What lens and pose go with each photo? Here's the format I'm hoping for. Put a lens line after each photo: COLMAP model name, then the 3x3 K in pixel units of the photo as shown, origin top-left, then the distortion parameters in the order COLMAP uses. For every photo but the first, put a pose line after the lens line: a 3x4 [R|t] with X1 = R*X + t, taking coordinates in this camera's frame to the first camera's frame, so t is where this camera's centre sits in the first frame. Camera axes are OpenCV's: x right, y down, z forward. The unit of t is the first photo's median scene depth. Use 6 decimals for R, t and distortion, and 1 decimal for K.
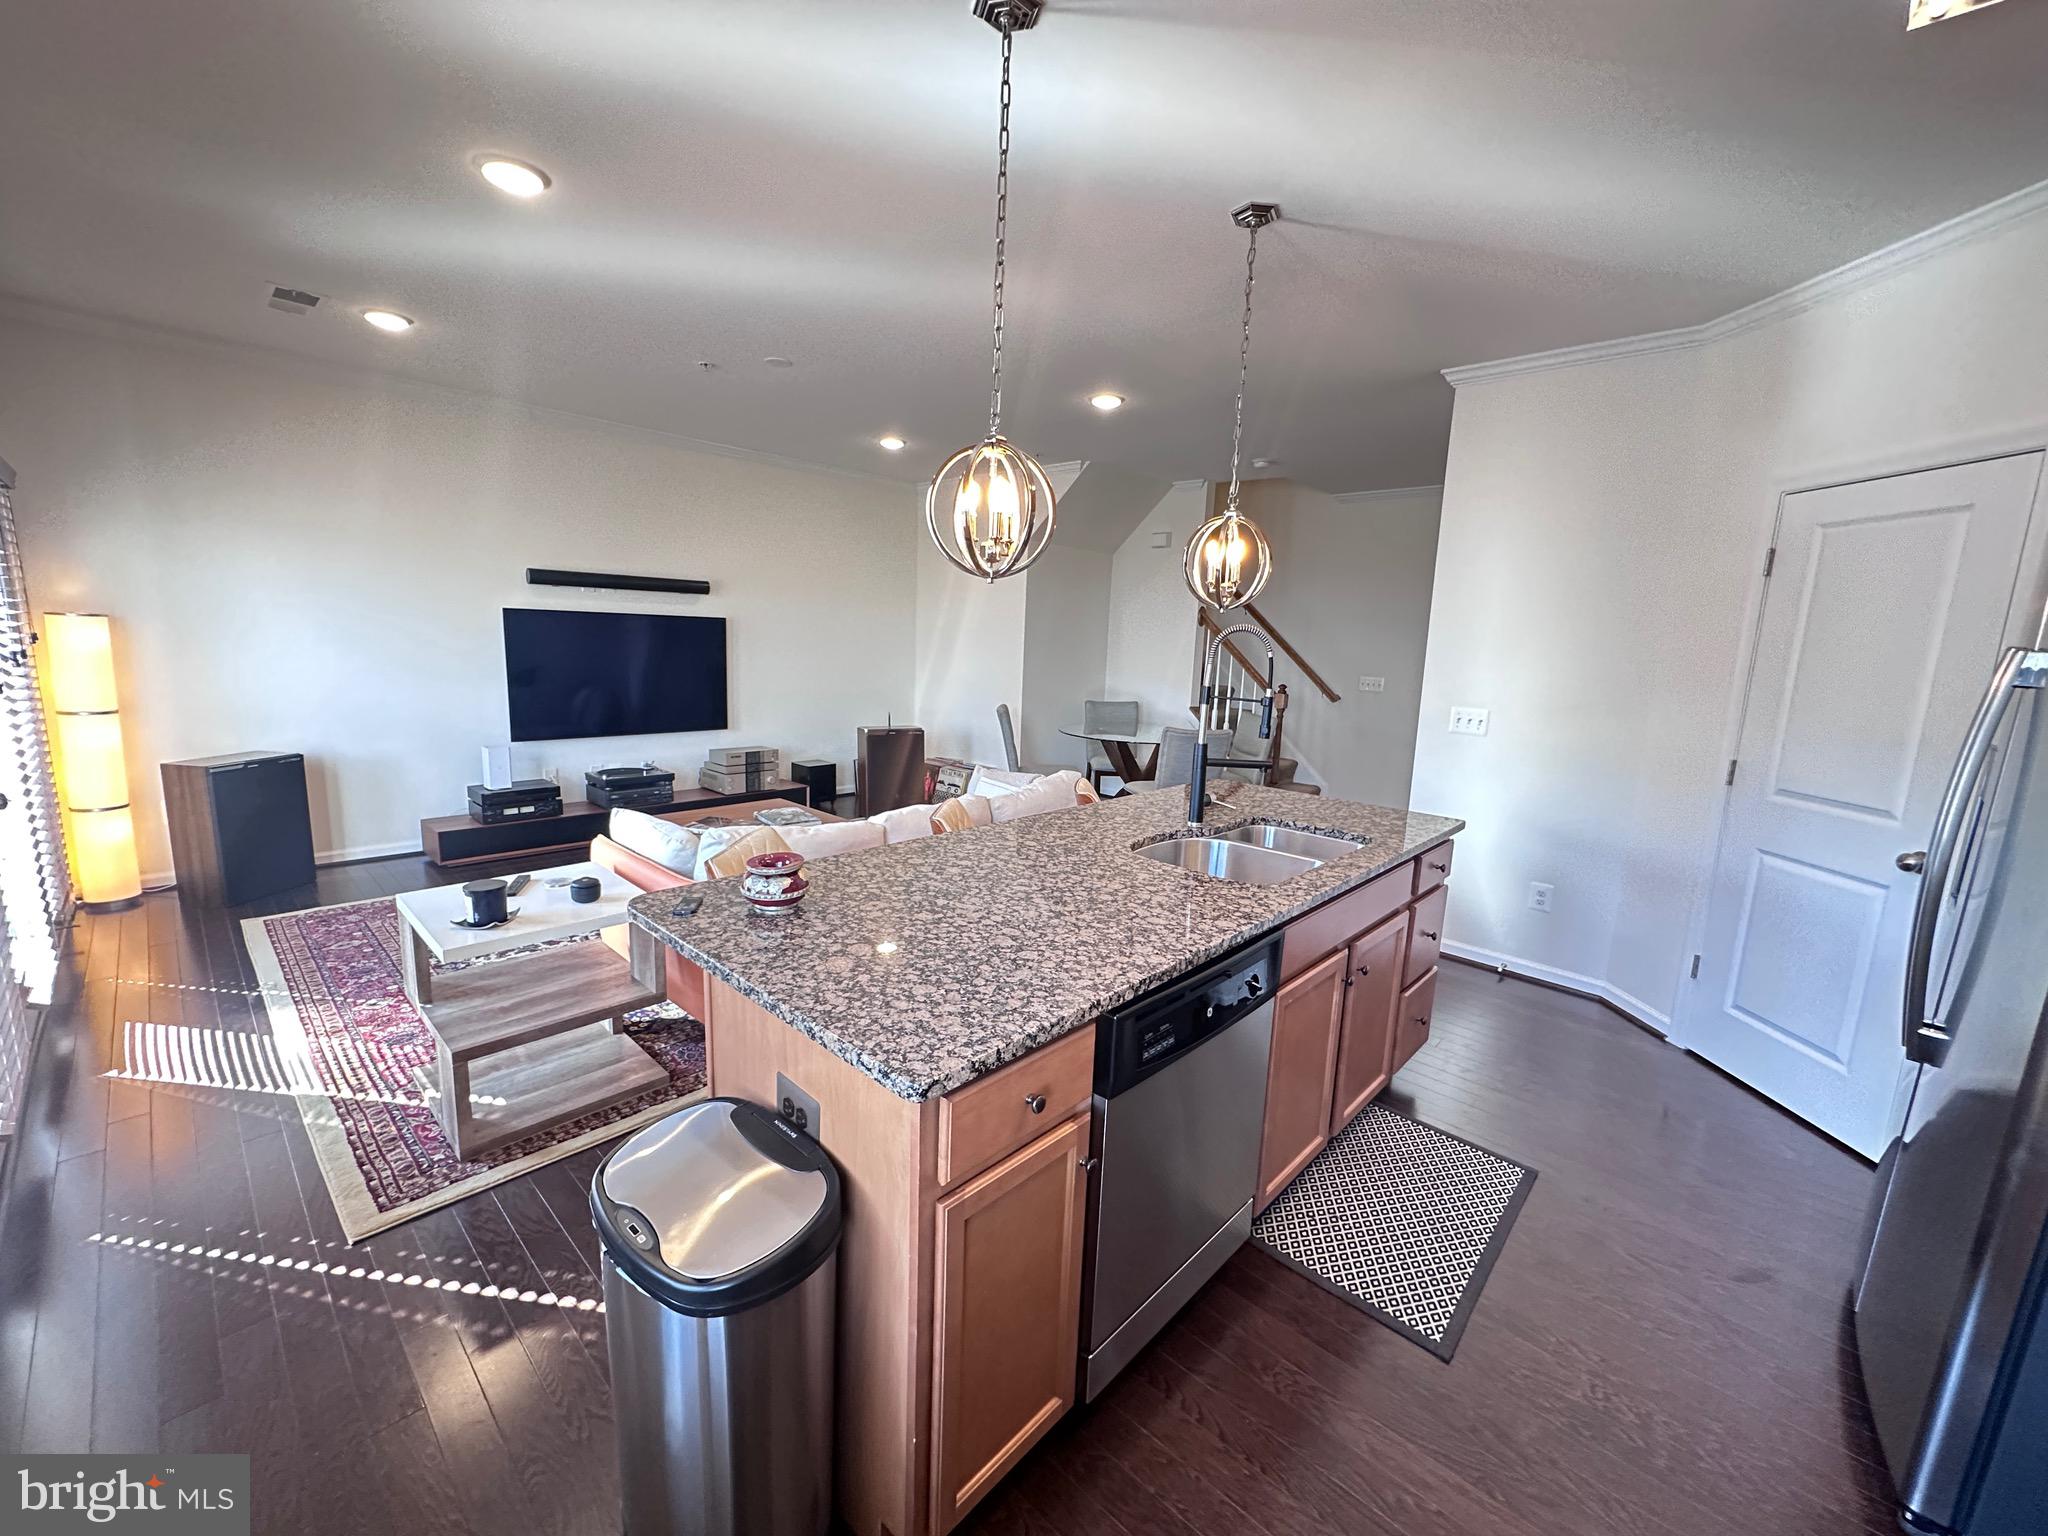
lens RADIAL K [[815.9, 0, 1029.2], [0, 815.9, 770.9], [0, 0, 1]] dist [-0.001959, 0.000322]
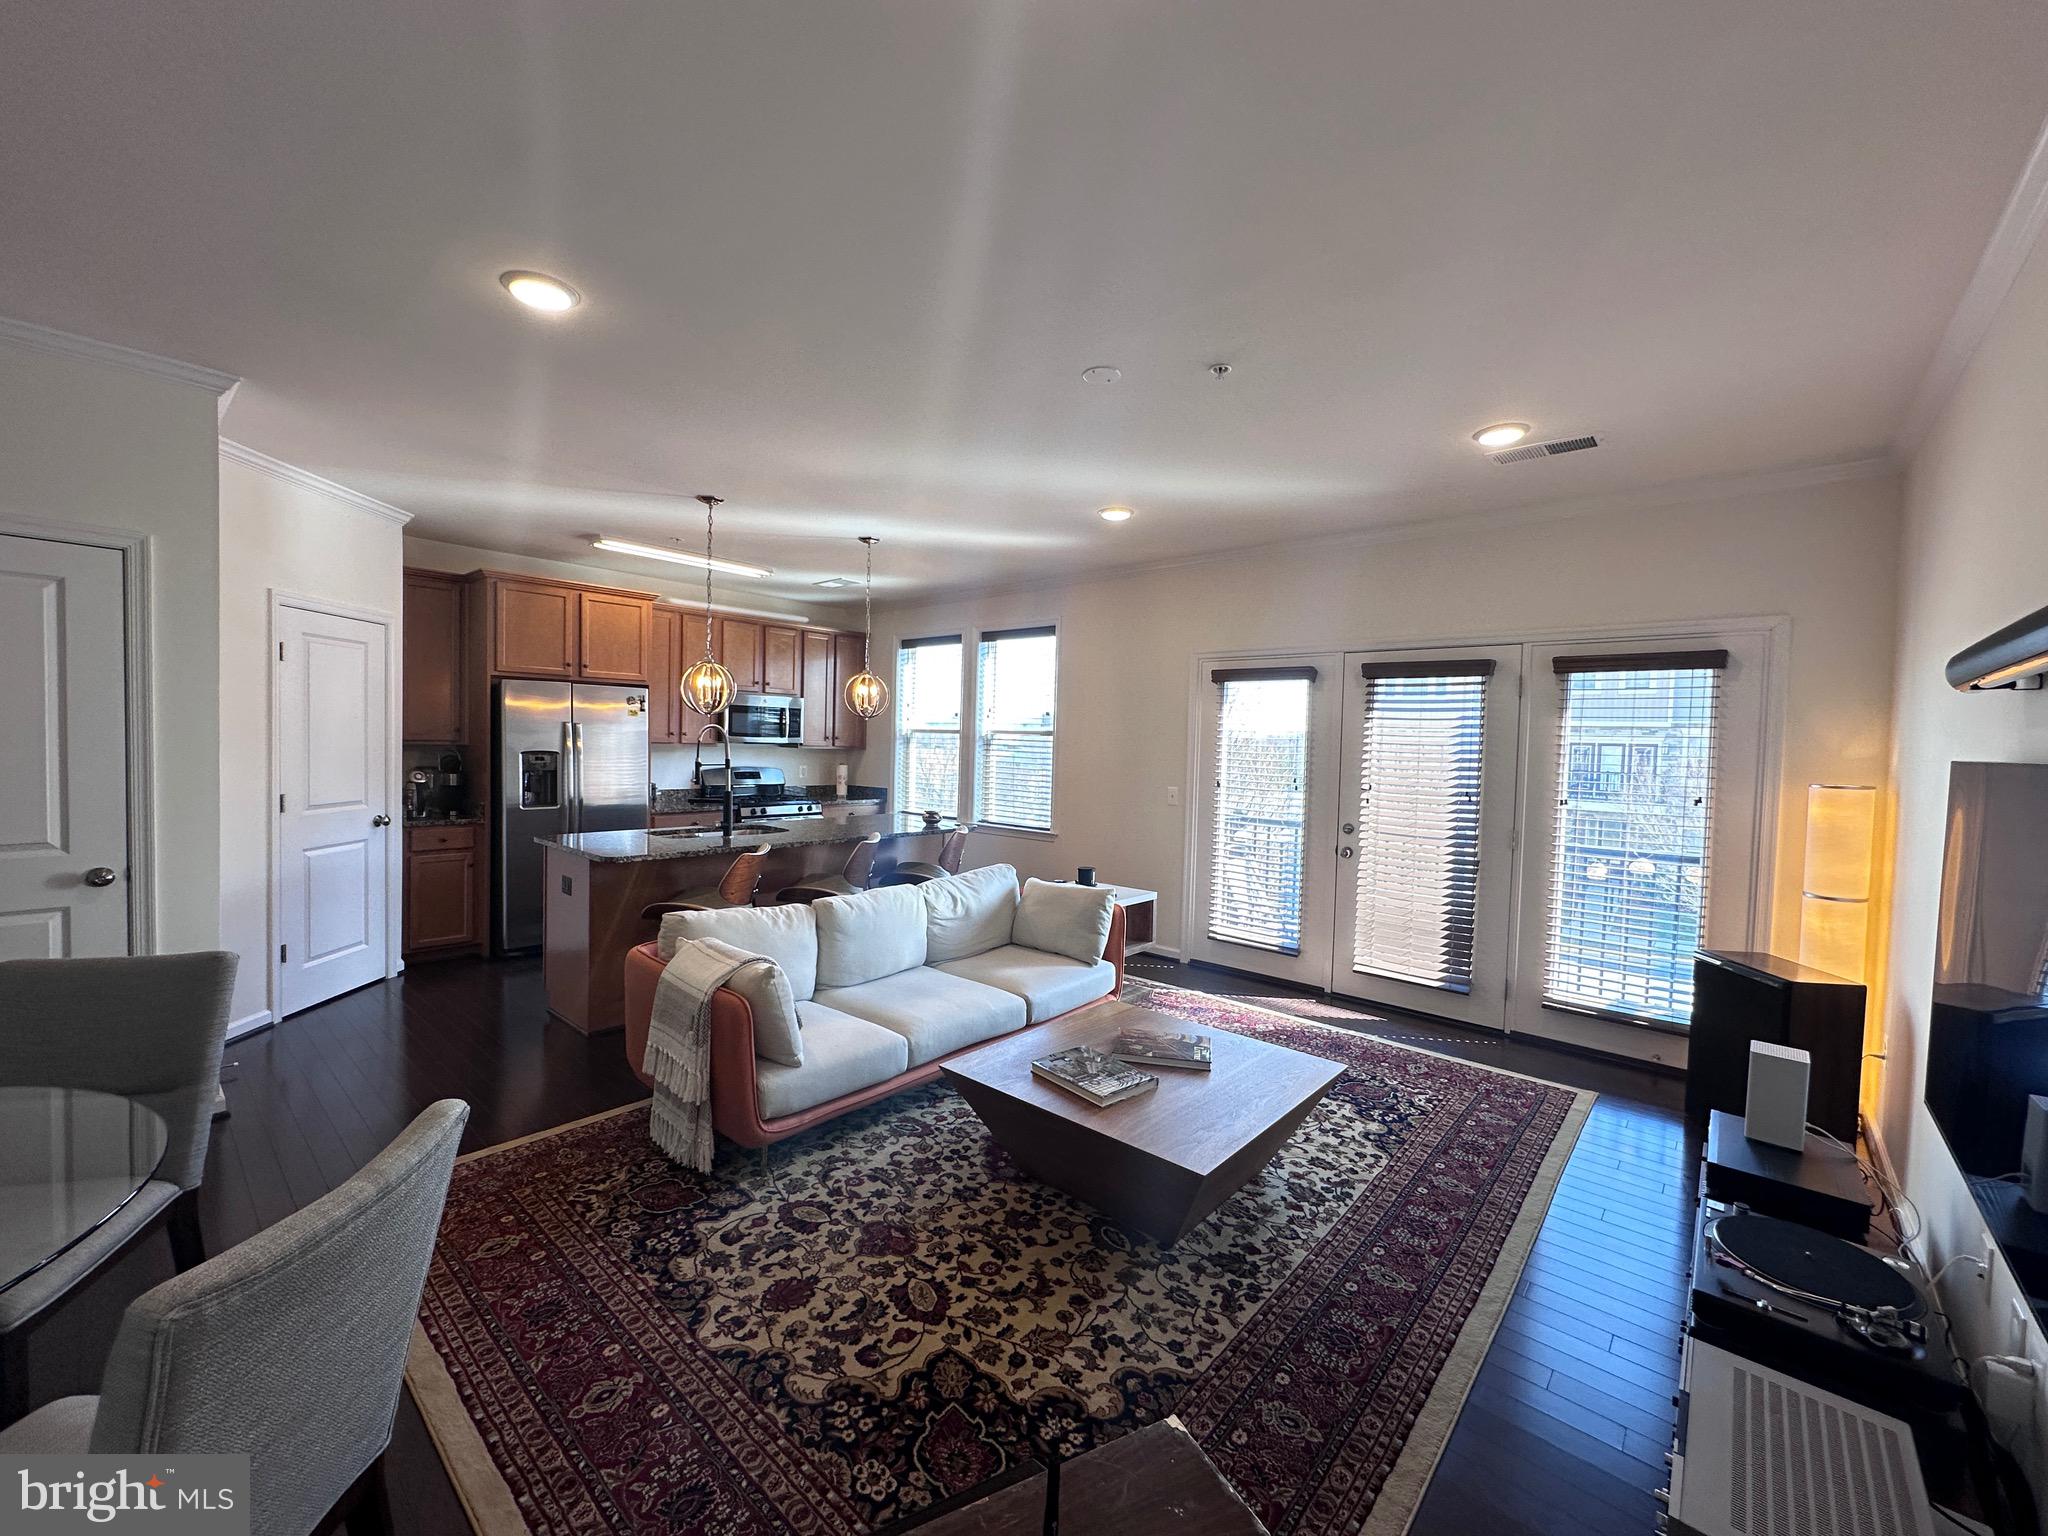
lens RADIAL K [[815.9, 0, 1025.0], [0, 815.9, 768.7], [0, 0, 1]] dist [-0.001959, 0.000322]
pose [[-0.997570, -0.065158, -0.024686, -0.396887], [-0.068826, 0.976682, 0.203362, -0.495811], [0.010860, 0.204567, -0.978792, 2.781827]]
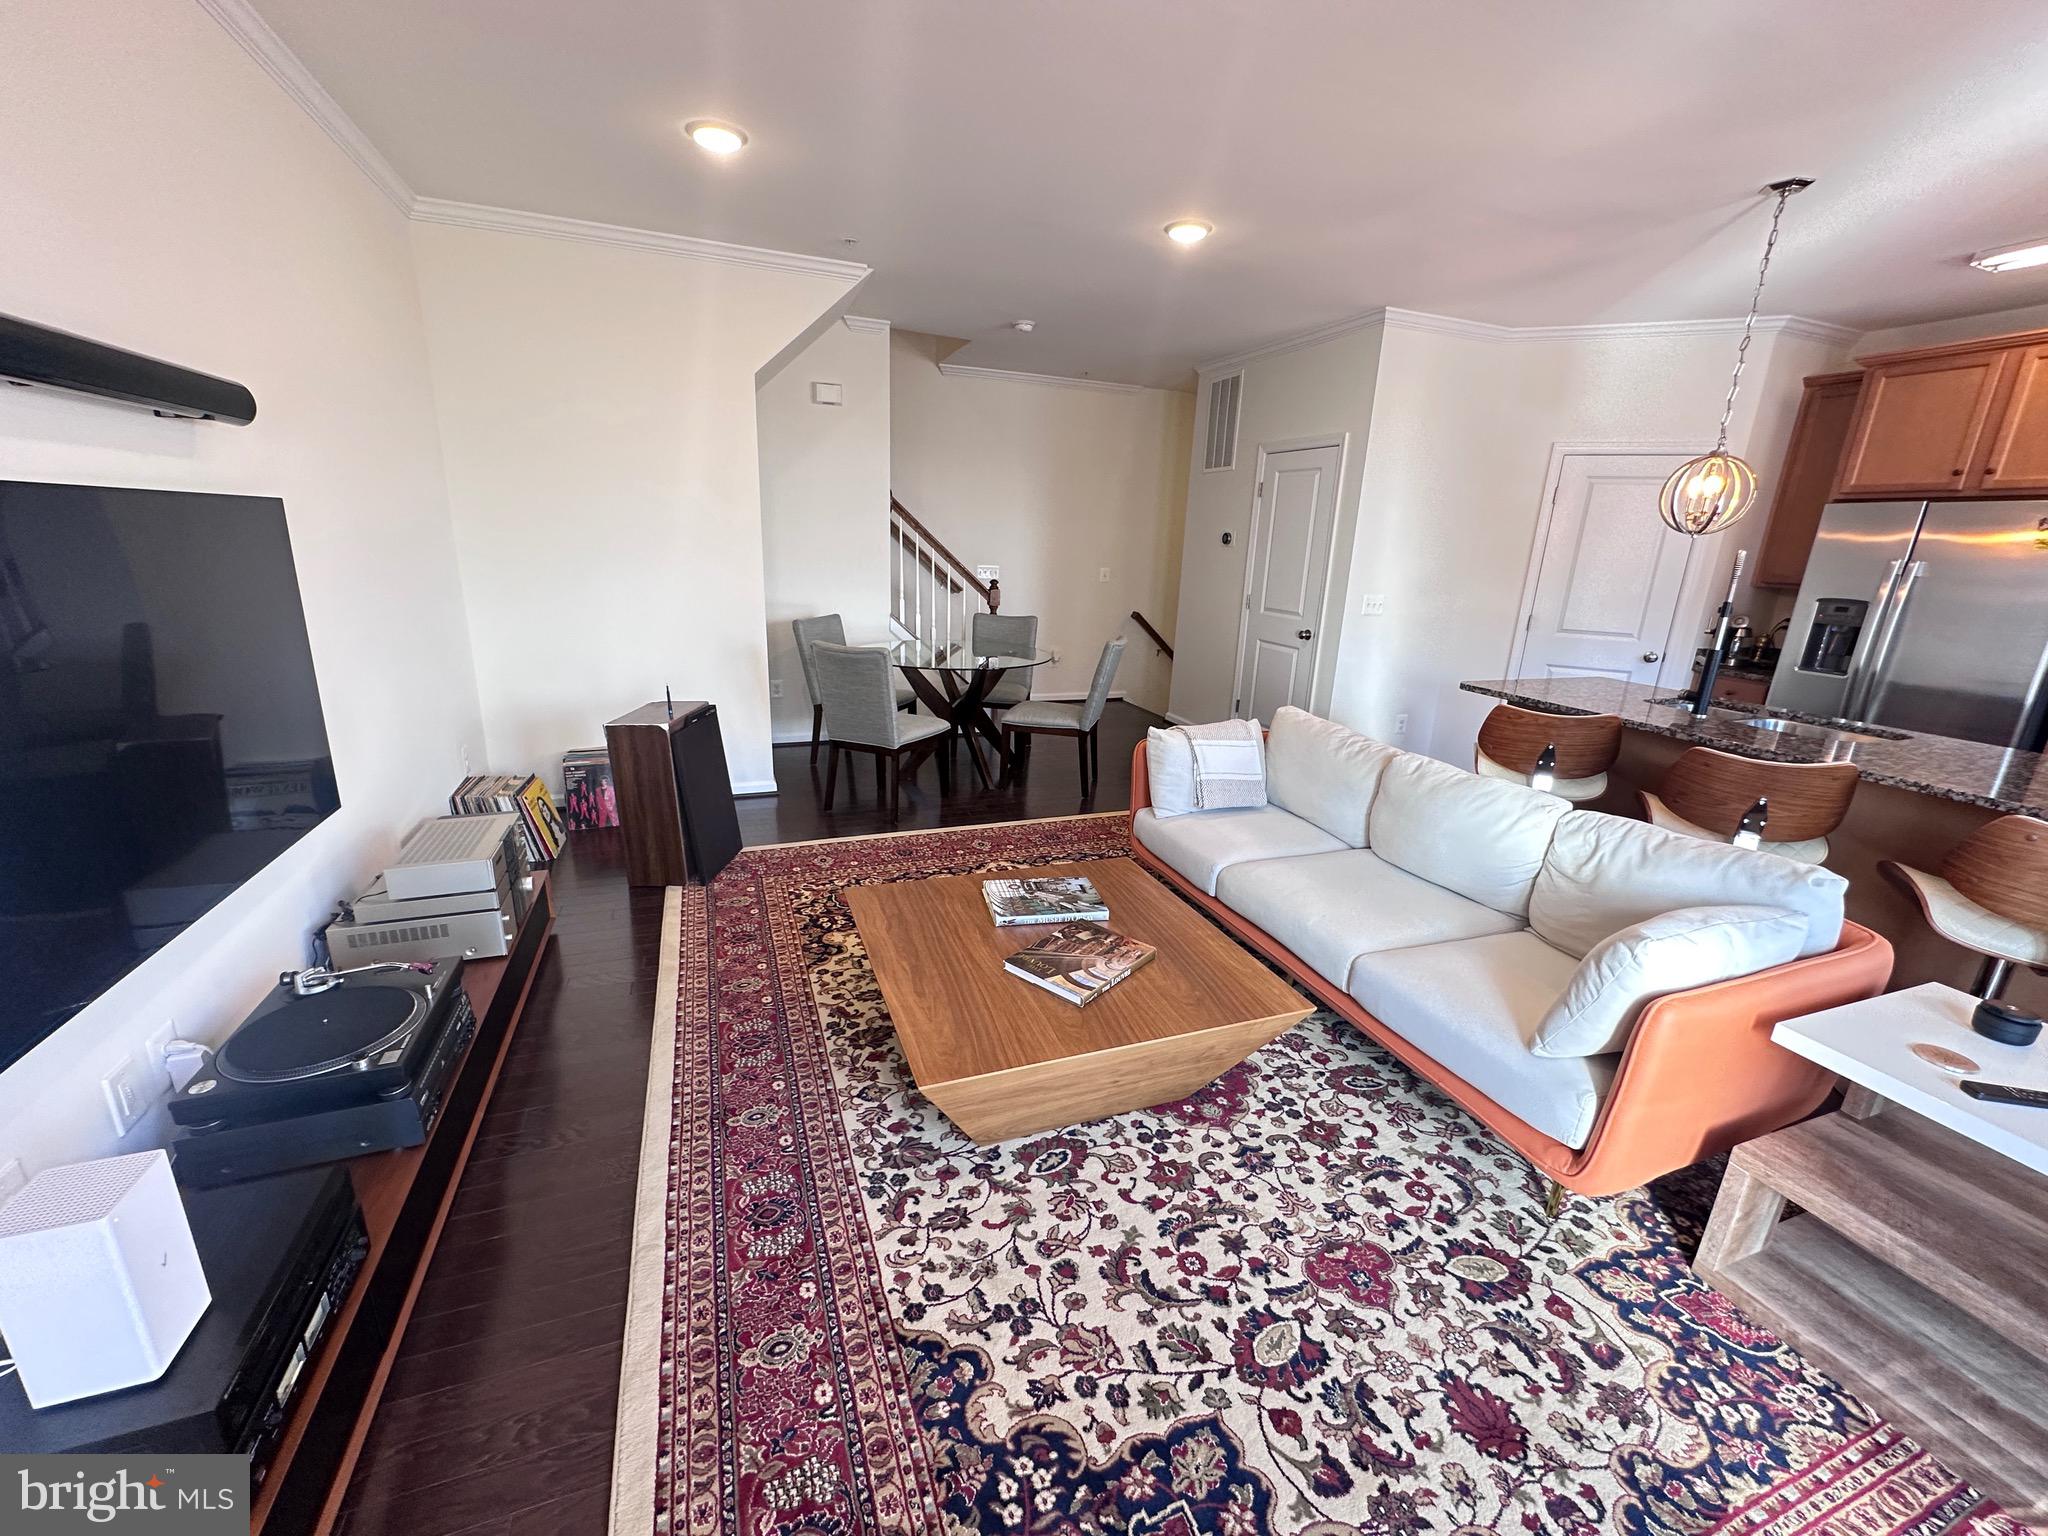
lens RADIAL K [[815.9, 0, 1024.3], [0, 815.9, 768.9], [0, 0, 1]] dist [-0.001959, 0.000322]
pose [[0.446448, -0.267930, 0.853755, -1.361659], [0.129867, 0.963418, 0.234434, -0.287052], [-0.885335, 0.006212, 0.464911, 1.371925]]
